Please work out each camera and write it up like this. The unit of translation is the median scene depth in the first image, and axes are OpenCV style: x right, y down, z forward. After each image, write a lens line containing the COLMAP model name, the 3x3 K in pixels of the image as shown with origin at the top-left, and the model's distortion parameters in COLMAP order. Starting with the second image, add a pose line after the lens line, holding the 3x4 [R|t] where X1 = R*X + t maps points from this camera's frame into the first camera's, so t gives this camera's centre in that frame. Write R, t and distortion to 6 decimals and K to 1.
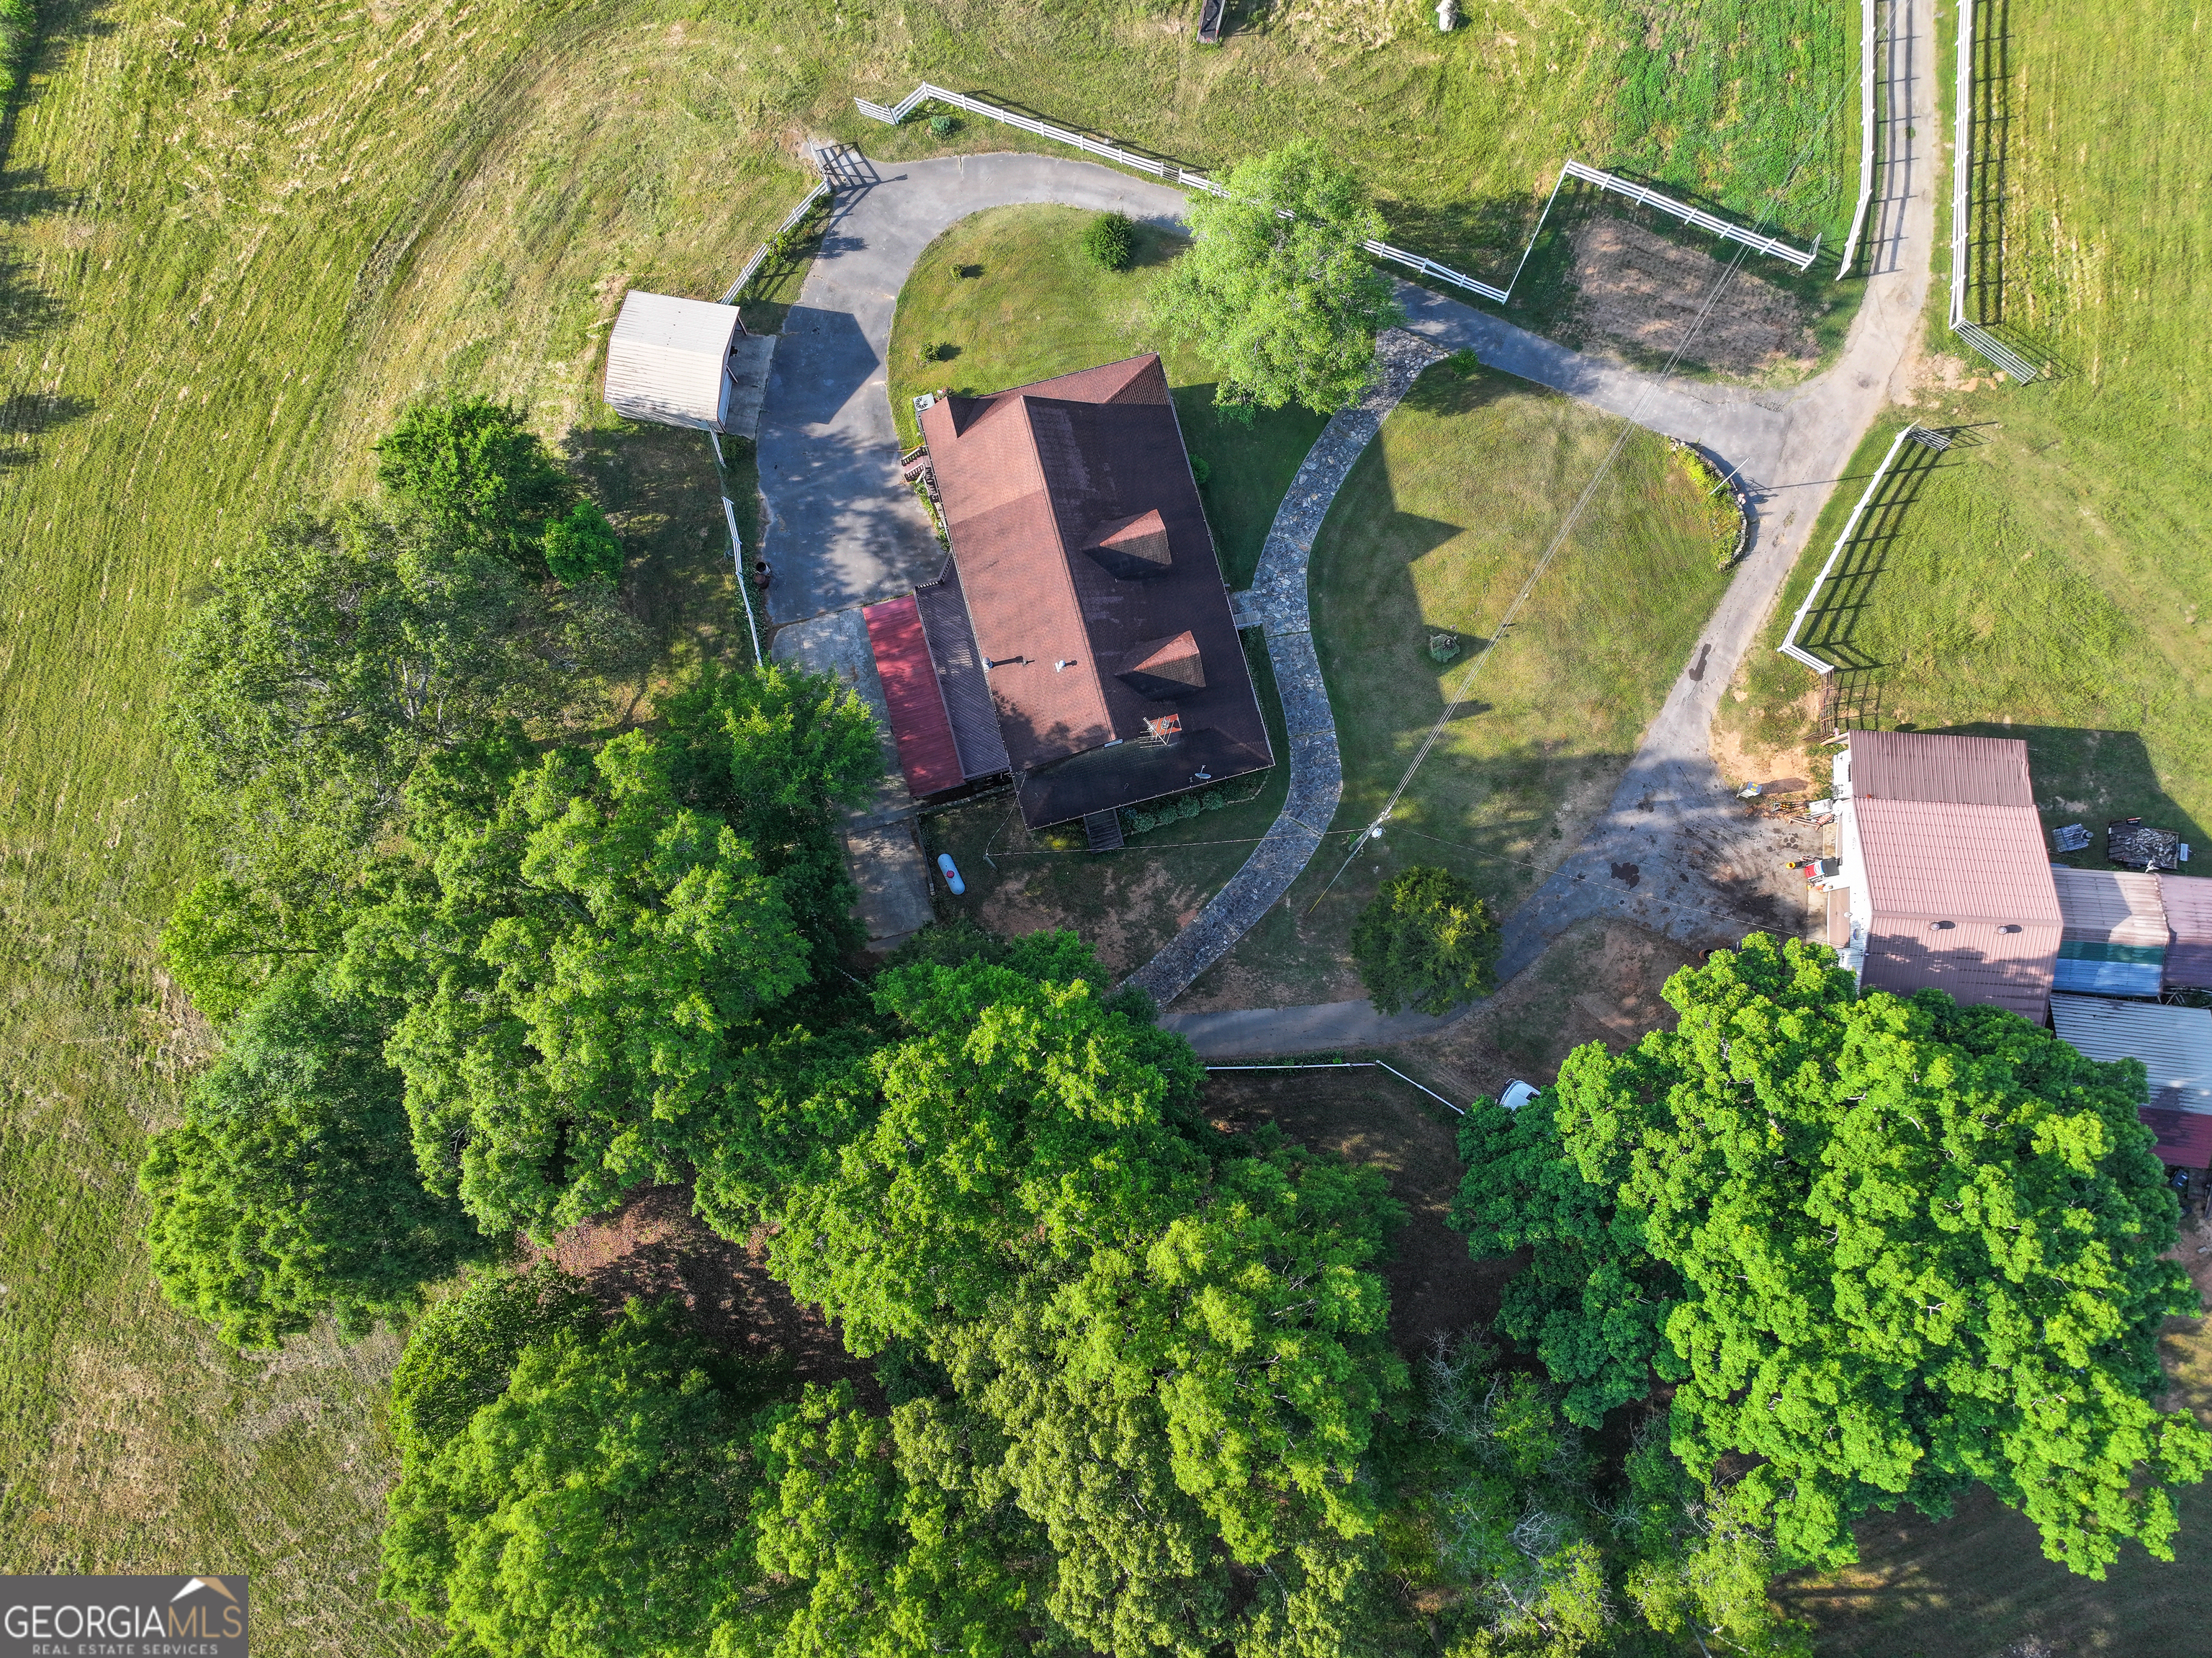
lens RADIAL K [[1531.0, 0, 1110.7], [0, 1531.0, 833.1], [0, 0, 1]] dist [0.004219, -0.000863]
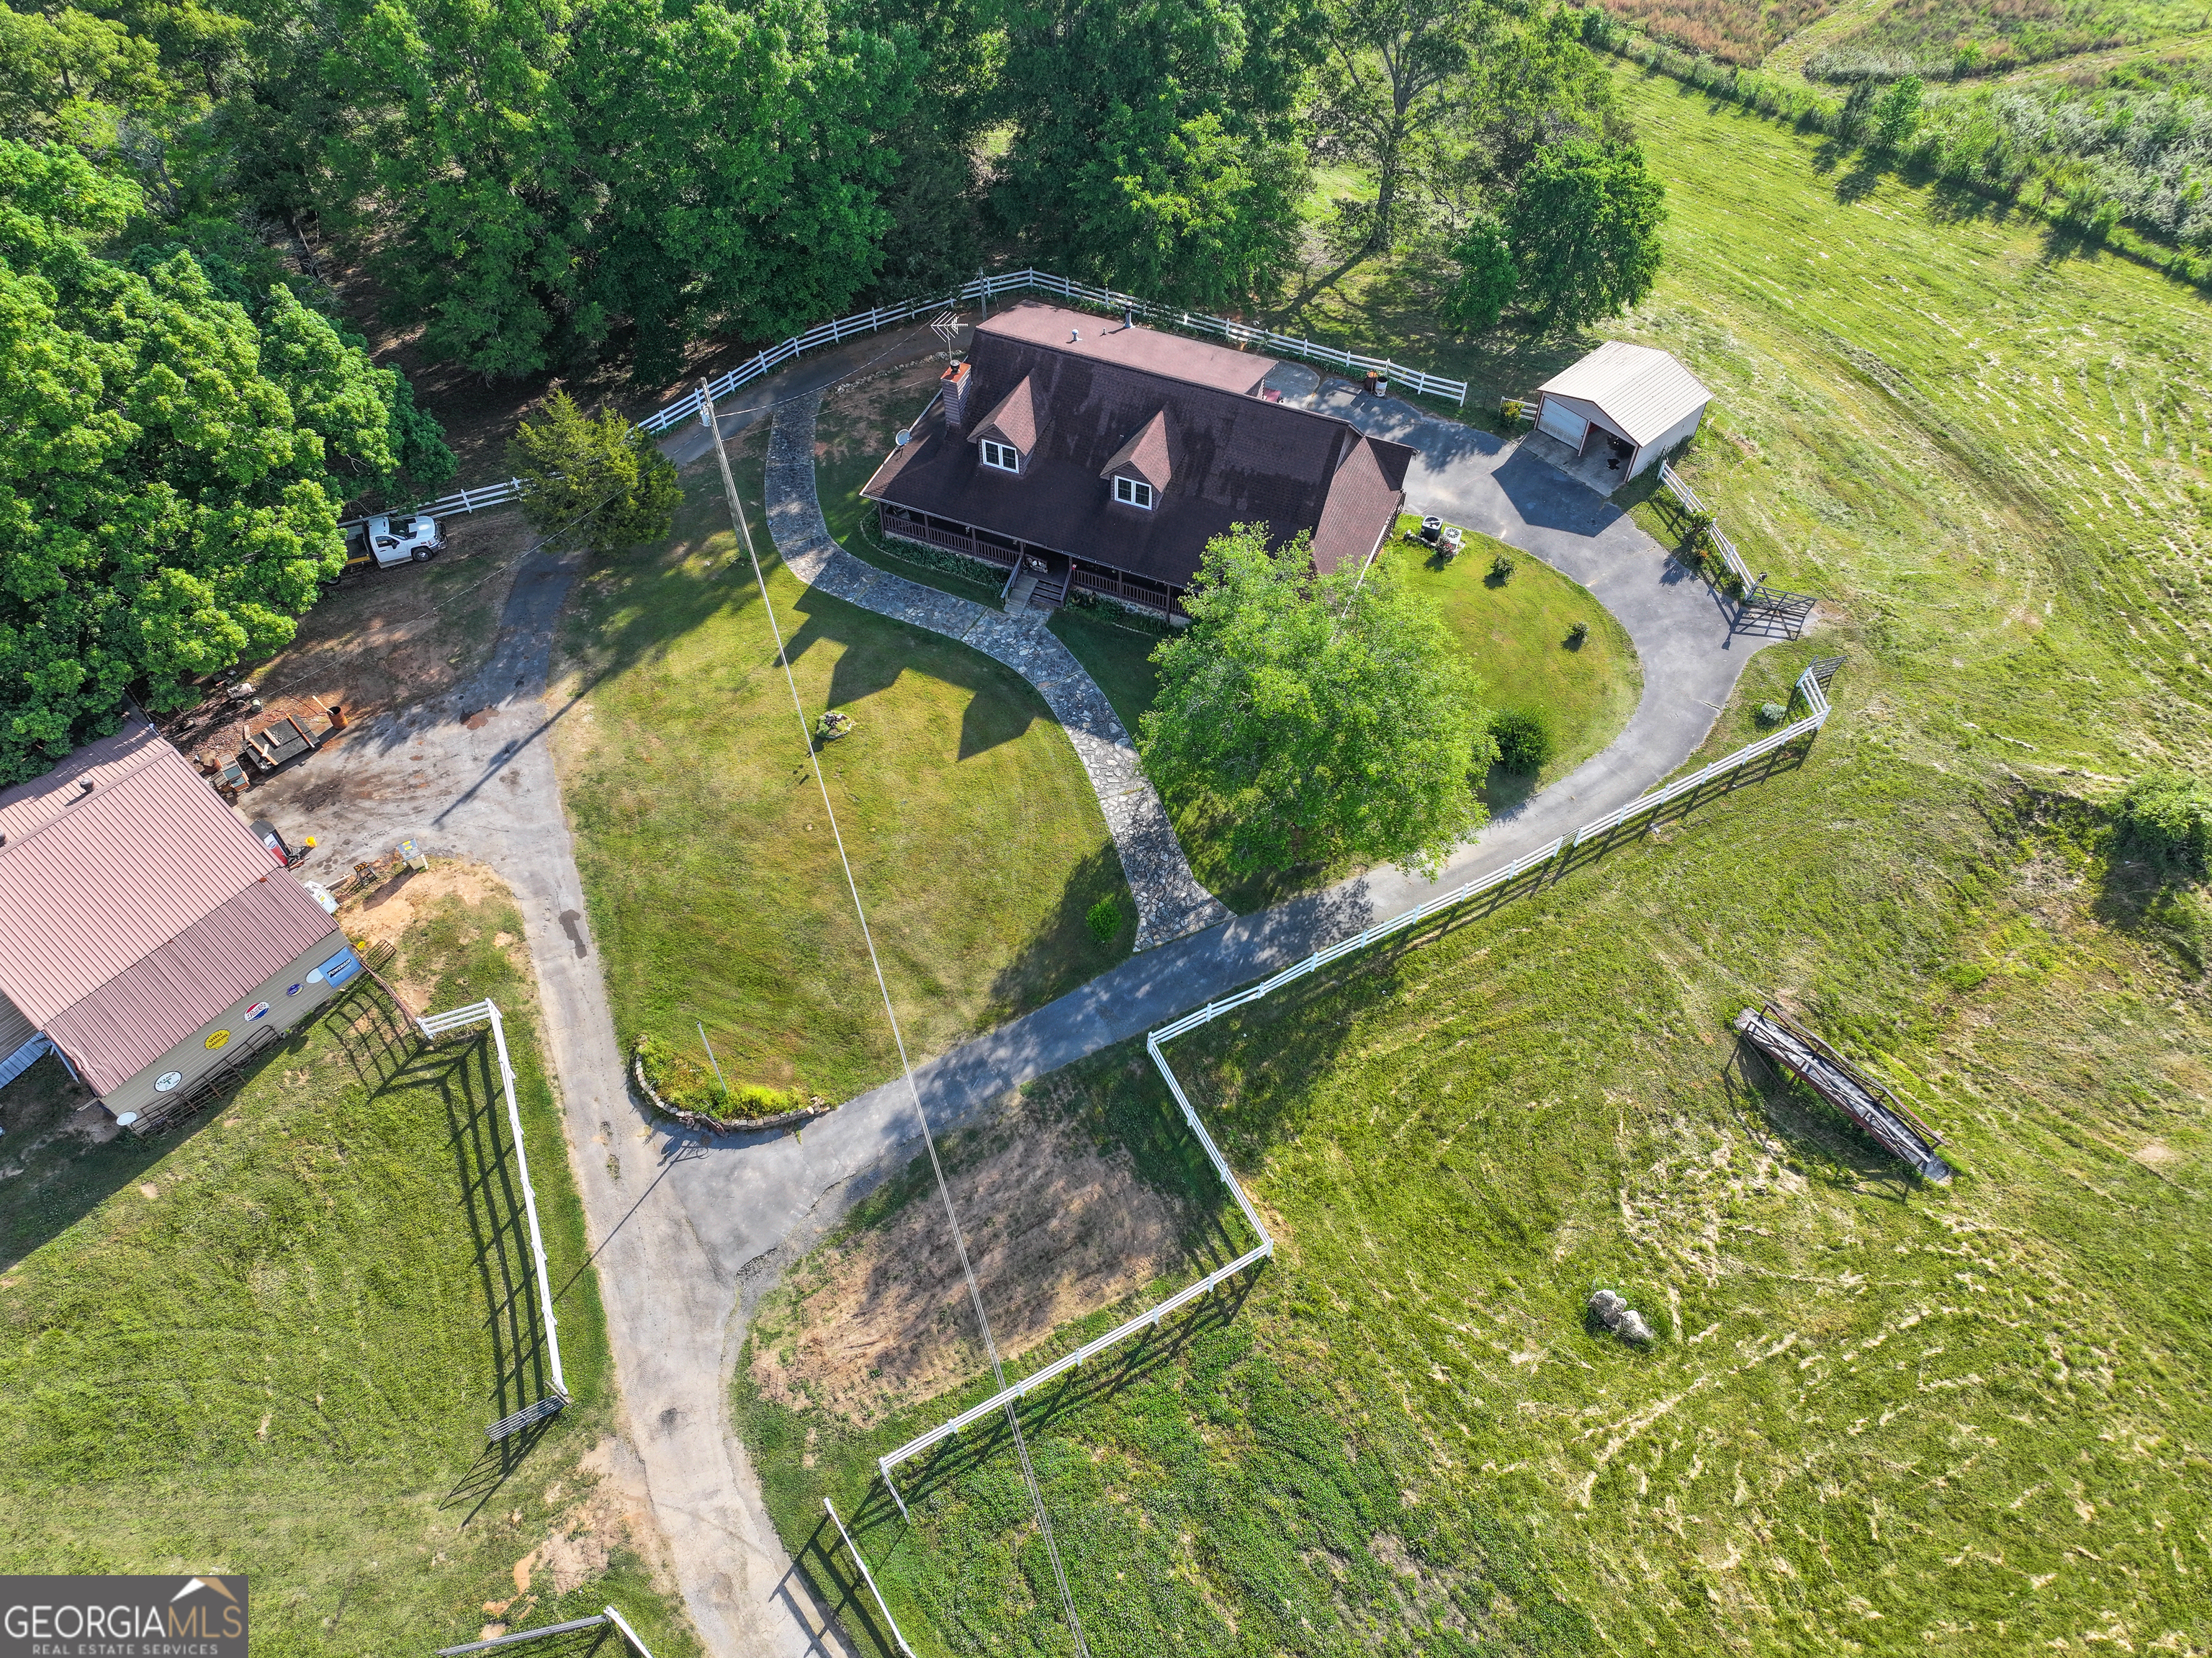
lens RADIAL K [[1531.0, 0, 1107.4], [0, 1531.0, 825.2], [0, 0, 1]] dist [0.004219, -0.000863]
pose [[-0.608565, 0.634587, -0.476391, 0.534266], [-0.786789, -0.404631, 0.466086, -0.615470], [0.103010, 0.658463, 0.745531, 0.441006]]
